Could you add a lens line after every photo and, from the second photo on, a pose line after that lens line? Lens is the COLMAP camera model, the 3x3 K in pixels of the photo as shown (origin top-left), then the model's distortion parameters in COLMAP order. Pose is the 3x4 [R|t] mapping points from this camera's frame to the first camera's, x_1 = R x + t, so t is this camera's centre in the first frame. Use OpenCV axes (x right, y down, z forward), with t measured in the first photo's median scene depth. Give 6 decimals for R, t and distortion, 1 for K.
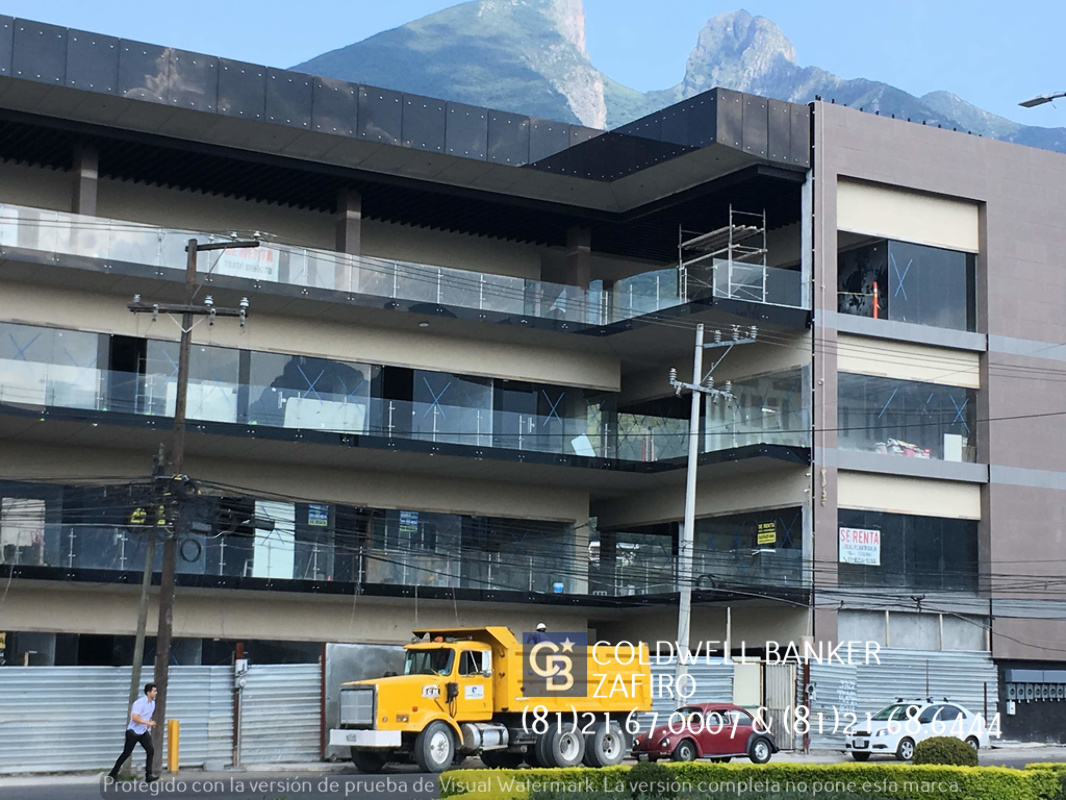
lens RADIAL K [[2095.2, 0, 533.0], [0, 2095.2, 400.0], [0, 0, 1]] dist [-0.004923, 0.298571]
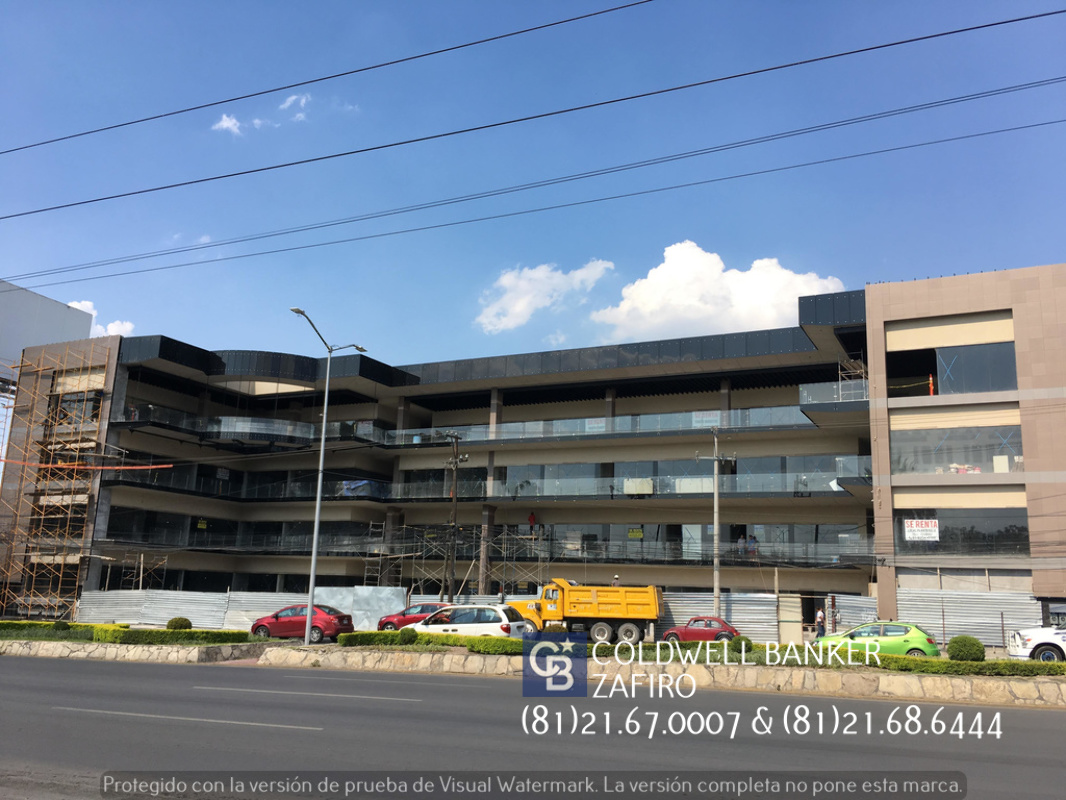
lens RADIAL K [[907.0, 0, 538.6], [0, 907.0, 401.3], [0, 0, 1]] dist [0.033482, -0.008328]
pose [[0.517849, -0.178237, -0.836698, 0.640386], [0.097645, 0.983978, -0.149176, 0.047624], [0.849881, -0.004449, 0.526956, 0.343737]]
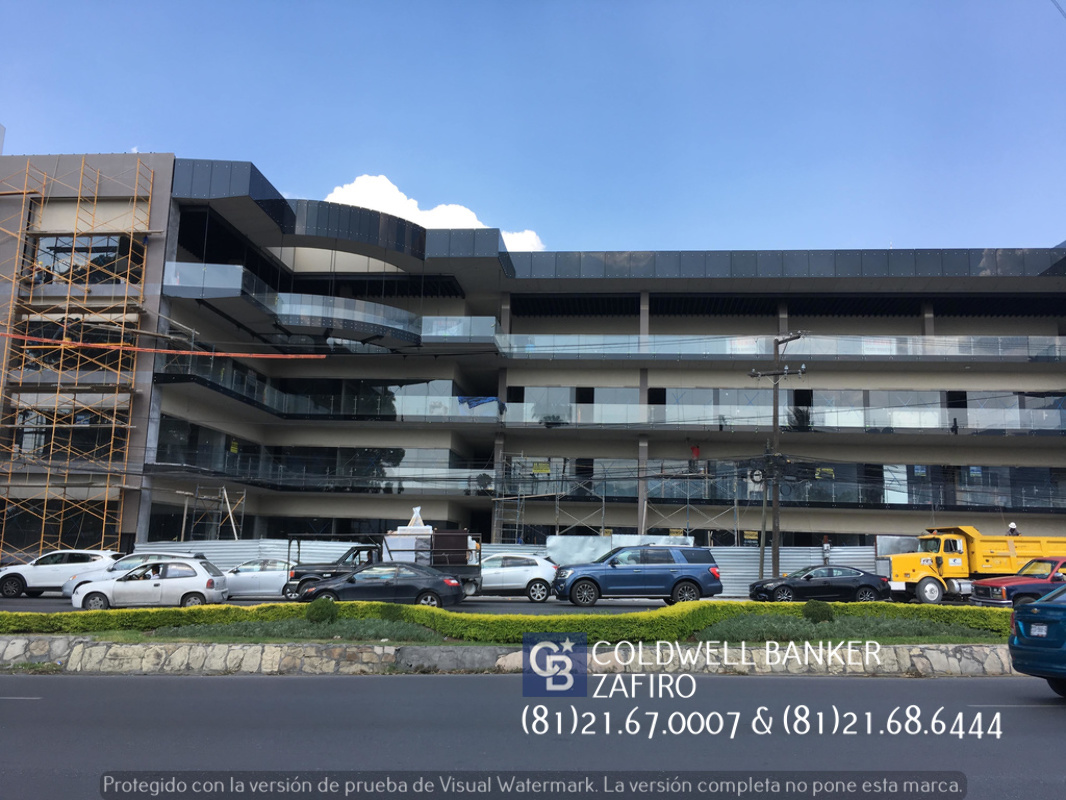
lens RADIAL K [[913.5, 0, 533.9], [0, 913.5, 400.2], [0, 0, 1]] dist [0.064171, -0.093018]
pose [[0.796544, -0.095261, -0.597029, 0.131809], [0.074696, 0.995449, -0.059175, 0.013794], [0.599949, 0.002540, 0.800034, 0.097125]]
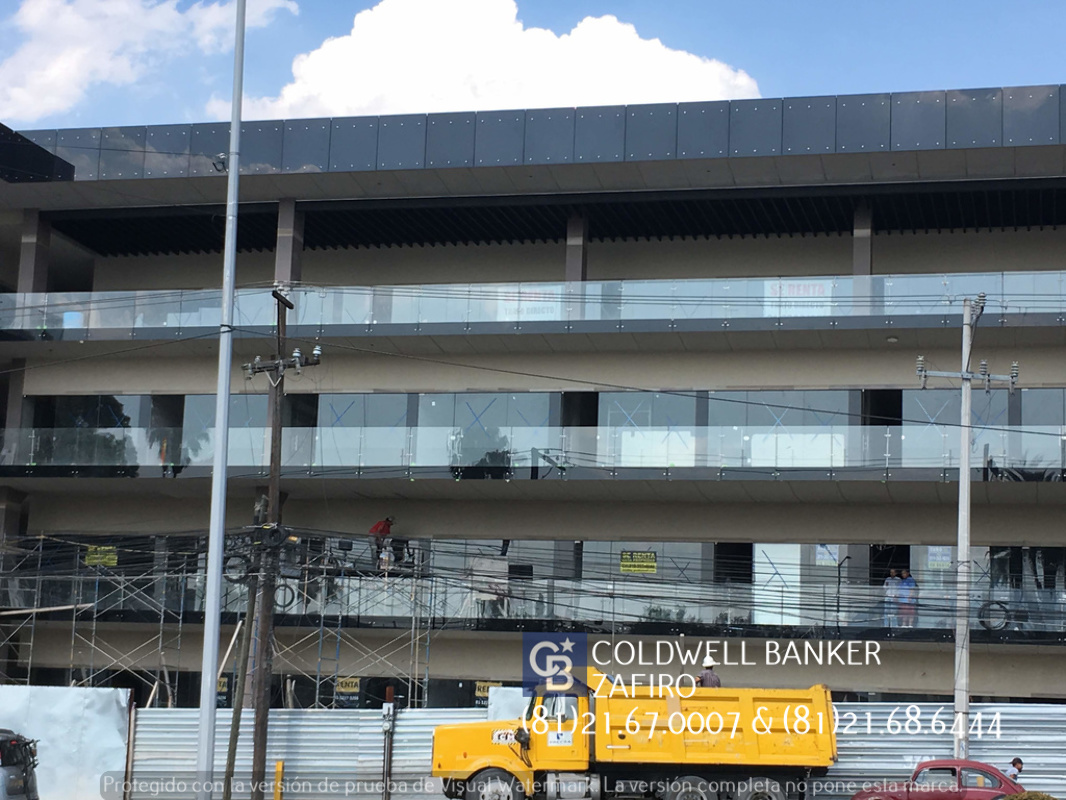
lens RADIAL K [[1936.9, 0, 533.0], [0, 1936.9, 400.0], [0, 0, 1]] dist [0.031881, 0.105382]
pose [[0.696909, -0.113488, -0.708123, 0.435843], [0.080869, 0.993538, -0.079643, 0.044647], [0.712586, -0.001761, 0.701583, 0.301025]]
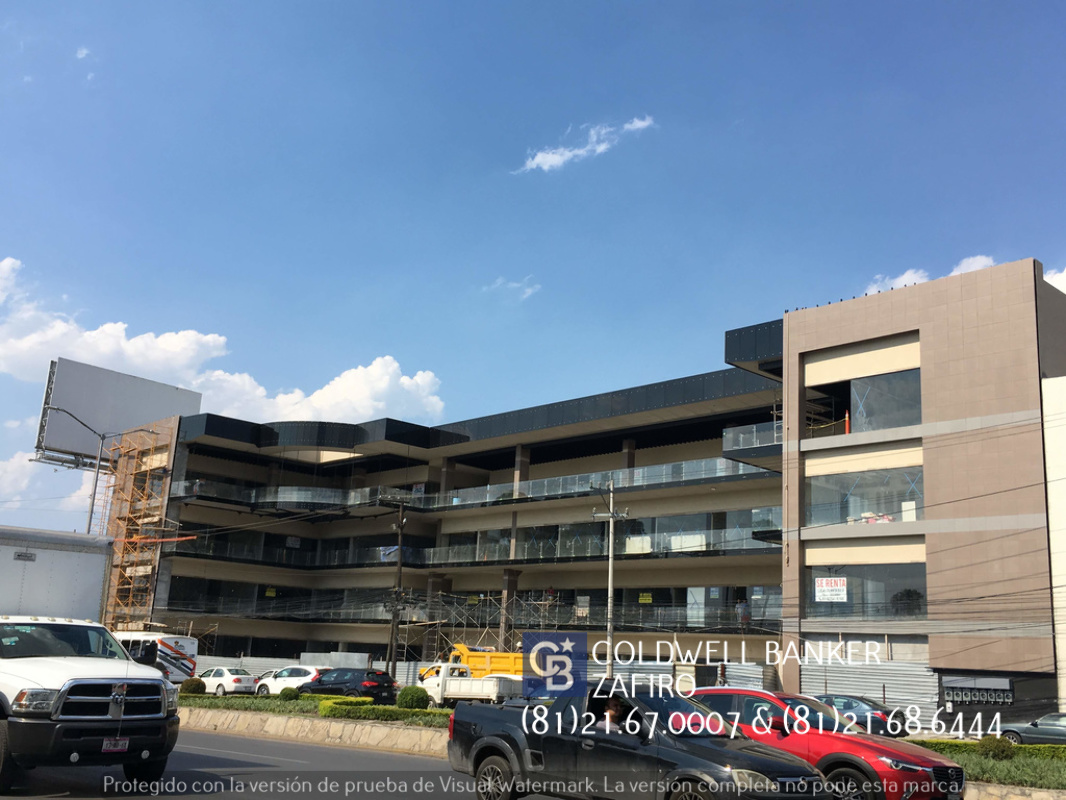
lens RADIAL K [[1083.4, 0, 537.9], [0, 1083.4, 403.5], [0, 0, 1]] dist [0.037570, -0.009973]
pose [[0.192058, -0.234934, -0.952848, 0.892595], [0.095466, 0.970791, -0.220116, 0.092328], [0.976729, -0.048689, 0.208877, 0.643519]]
